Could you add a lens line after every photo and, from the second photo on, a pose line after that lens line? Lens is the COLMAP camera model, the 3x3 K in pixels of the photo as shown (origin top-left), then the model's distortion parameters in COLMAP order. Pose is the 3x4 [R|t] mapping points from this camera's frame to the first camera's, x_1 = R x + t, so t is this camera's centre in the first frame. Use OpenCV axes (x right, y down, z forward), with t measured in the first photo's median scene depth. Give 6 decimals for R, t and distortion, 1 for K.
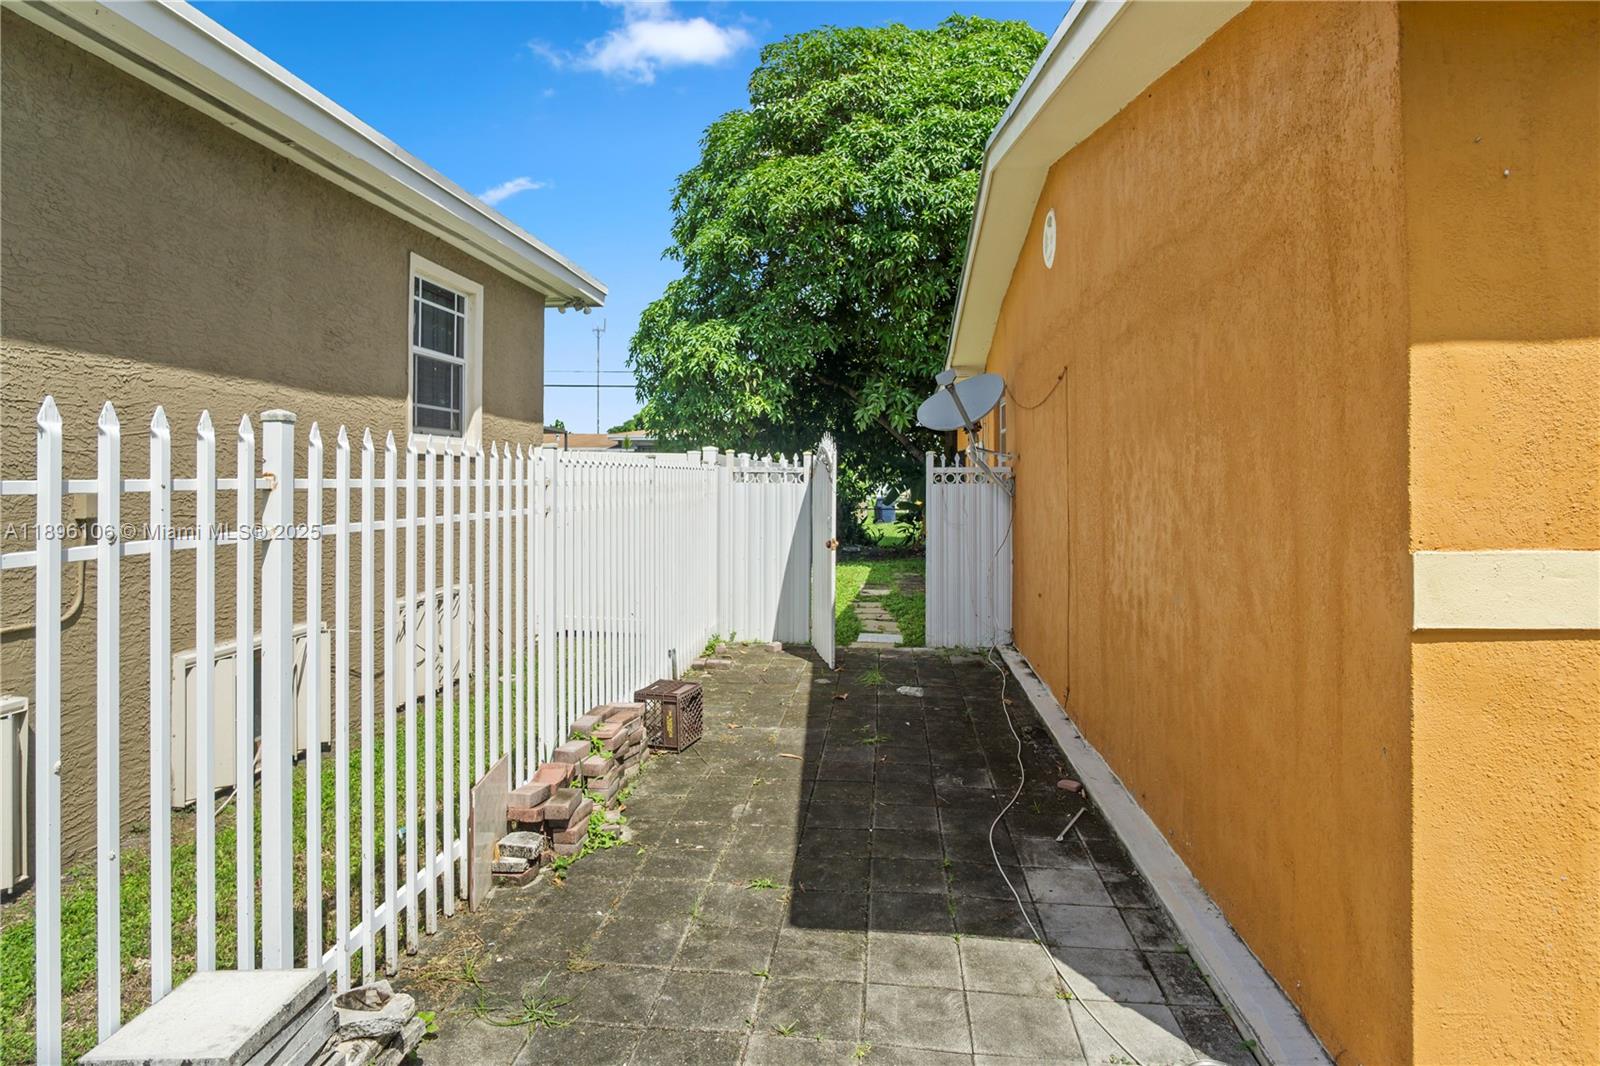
lens RADIAL K [[860.5, 0, 800.0], [0, 860.5, 533.0], [0, 0, 1]] dist [-0.033476, 0.009463]
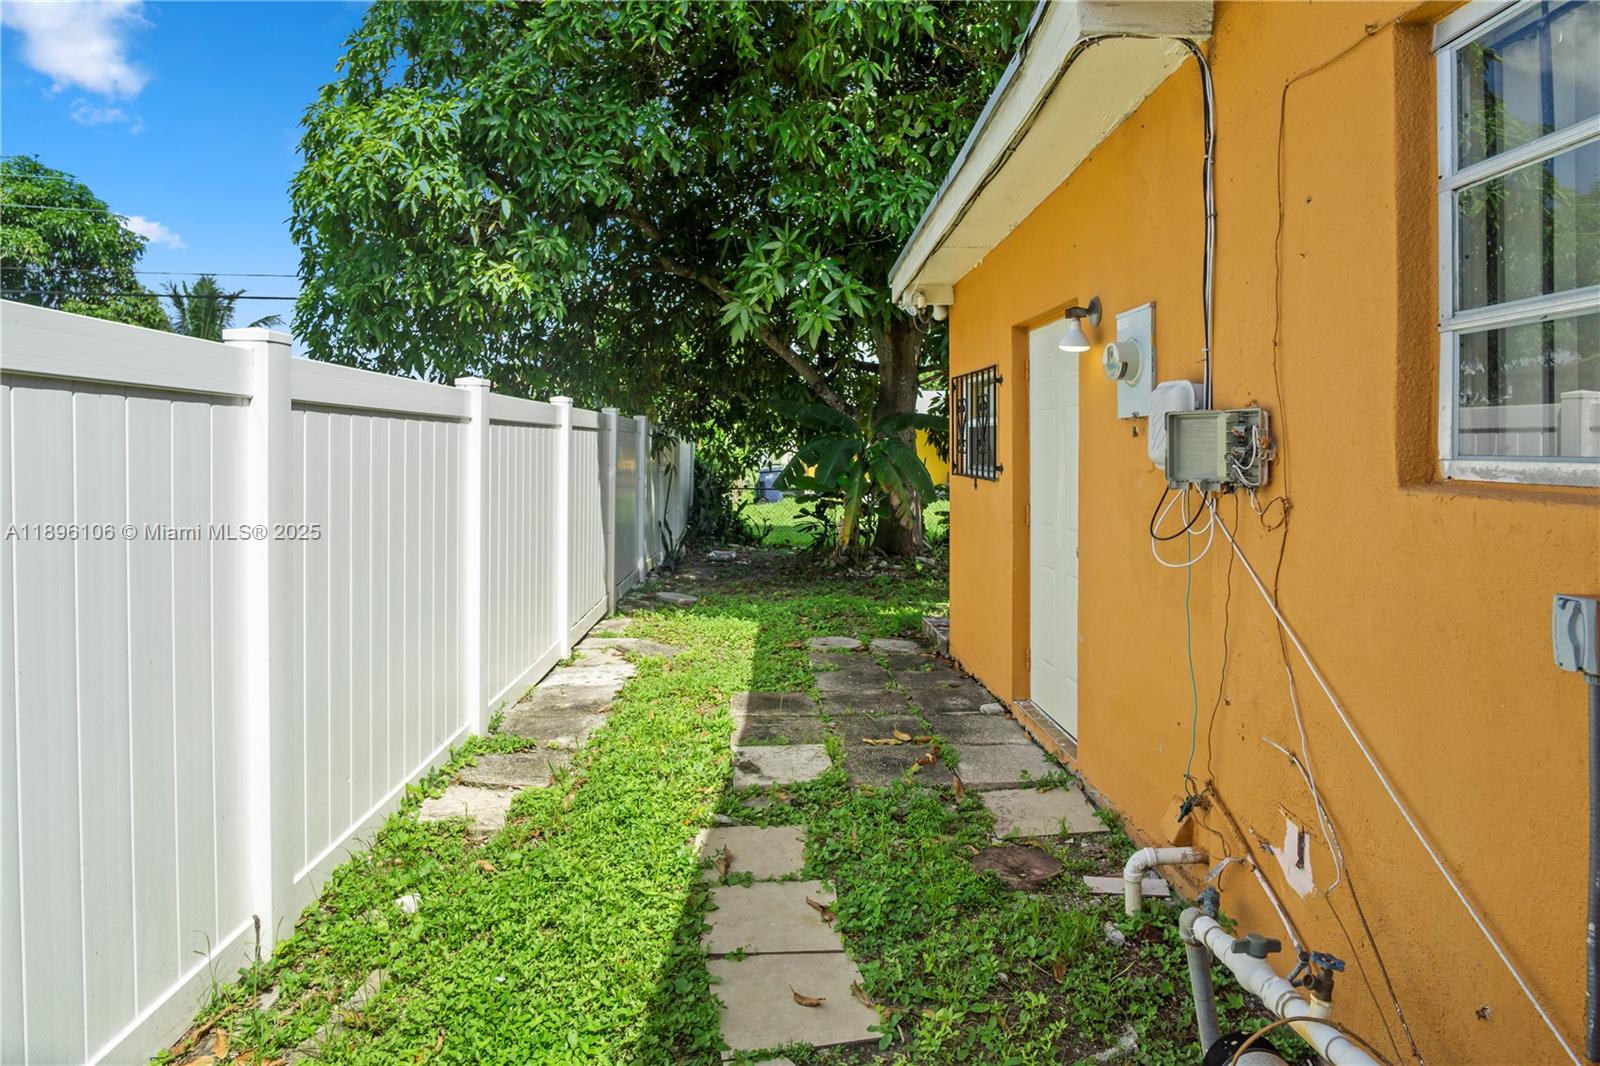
lens RADIAL K [[860.5, 0, 800.0], [0, 860.5, 533.0], [0, 0, 1]] dist [-0.033476, 0.009463]
pose [[0.990714, -0.002468, 0.135940, 0.031285], [-0.003548, 0.999025, 0.043996, -0.025667], [-0.135916, -0.044070, 0.989740, 0.373899]]
